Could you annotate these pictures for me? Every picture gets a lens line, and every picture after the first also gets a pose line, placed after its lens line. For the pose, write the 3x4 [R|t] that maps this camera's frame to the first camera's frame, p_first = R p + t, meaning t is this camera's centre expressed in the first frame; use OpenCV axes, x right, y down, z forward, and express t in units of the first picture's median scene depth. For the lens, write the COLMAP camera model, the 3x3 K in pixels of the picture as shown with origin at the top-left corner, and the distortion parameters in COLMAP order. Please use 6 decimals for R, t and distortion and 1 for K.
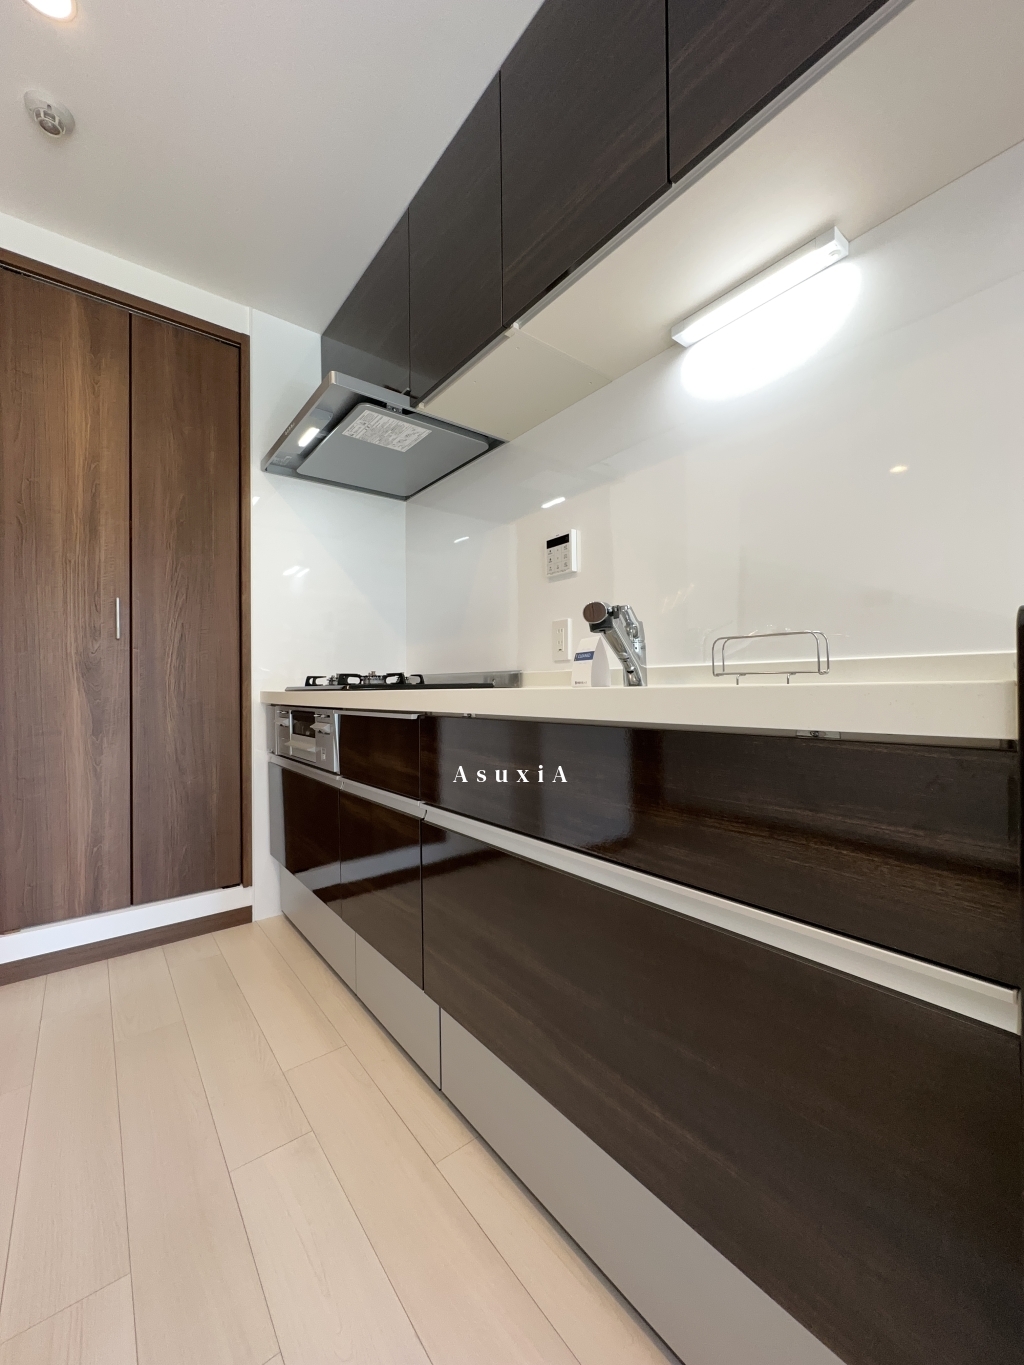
lens RADIAL K [[545.5, 0, 514.0], [0, 545.5, 682.2], [0, 0, 1]] dist [-0.003341, 0.000063]
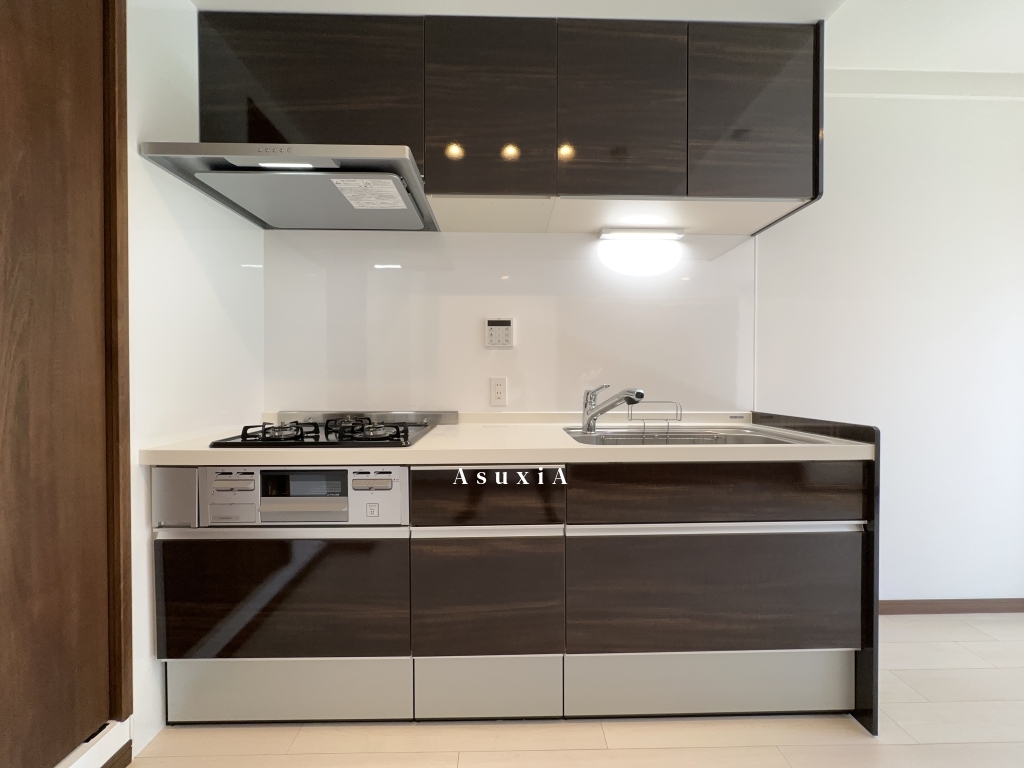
lens RADIAL K [[409.2, 0, 511.3], [0, 409.2, 381.3], [0, 0, 1]] dist [-0.003341, 0.000063]
pose [[0.596219, 0.003215, 0.802816, -0.702608], [-0.011794, 0.999919, 0.004754, -0.100157], [-0.802736, -0.012303, 0.596208, 0.297661]]
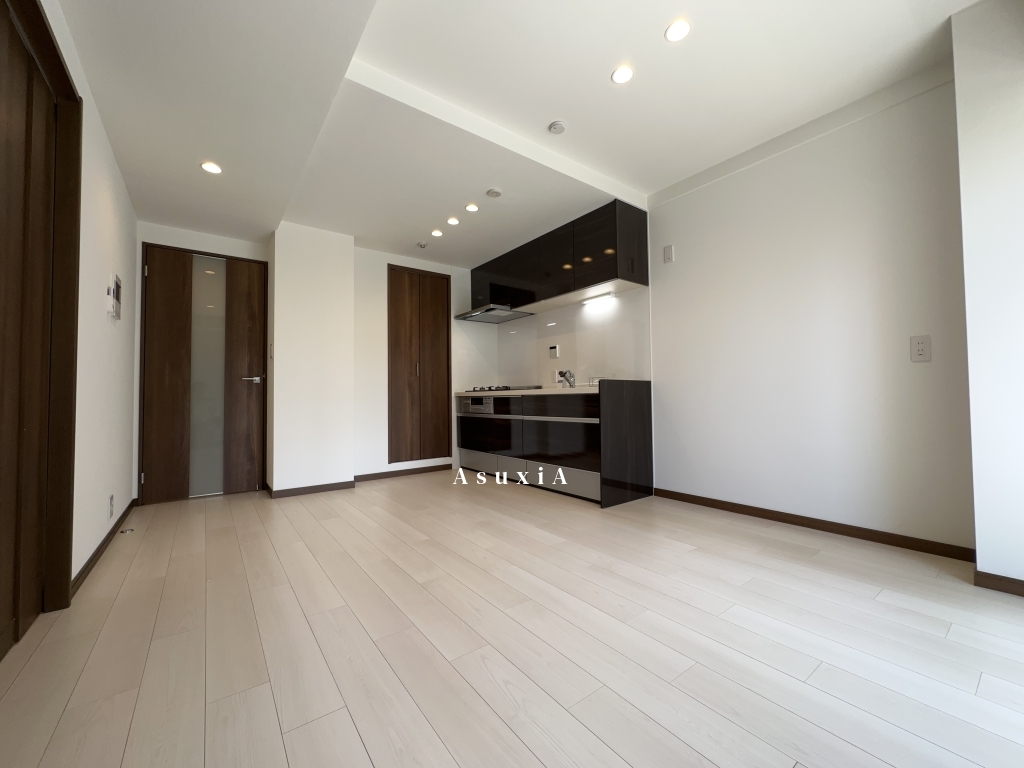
lens RADIAL K [[409.2, 0, 511.3], [0, 409.2, 381.3], [0, 0, 1]] dist [-0.003341, 0.000063]
pose [[0.999822, -0.004784, -0.018228, -0.124438], [0.004265, 0.999588, -0.028389, 0.024048], [0.018356, 0.028306, 0.999431, -1.446160]]
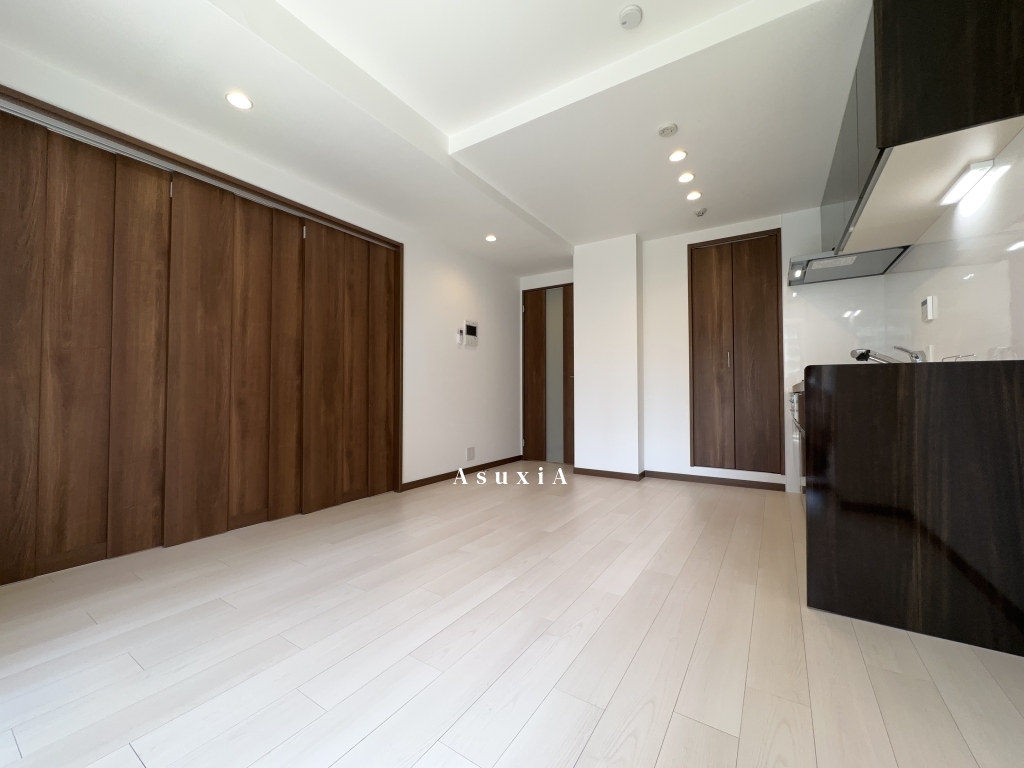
lens RADIAL K [[409.2, 0, 511.3], [0, 409.2, 381.3], [0, 0, 1]] dist [-0.003341, 0.000063]
pose [[0.327193, -0.015800, -0.944825, 0.829673], [0.004032, 0.999874, -0.015324, 0.015082], [0.944949, 0.001204, 0.327216, -0.677009]]
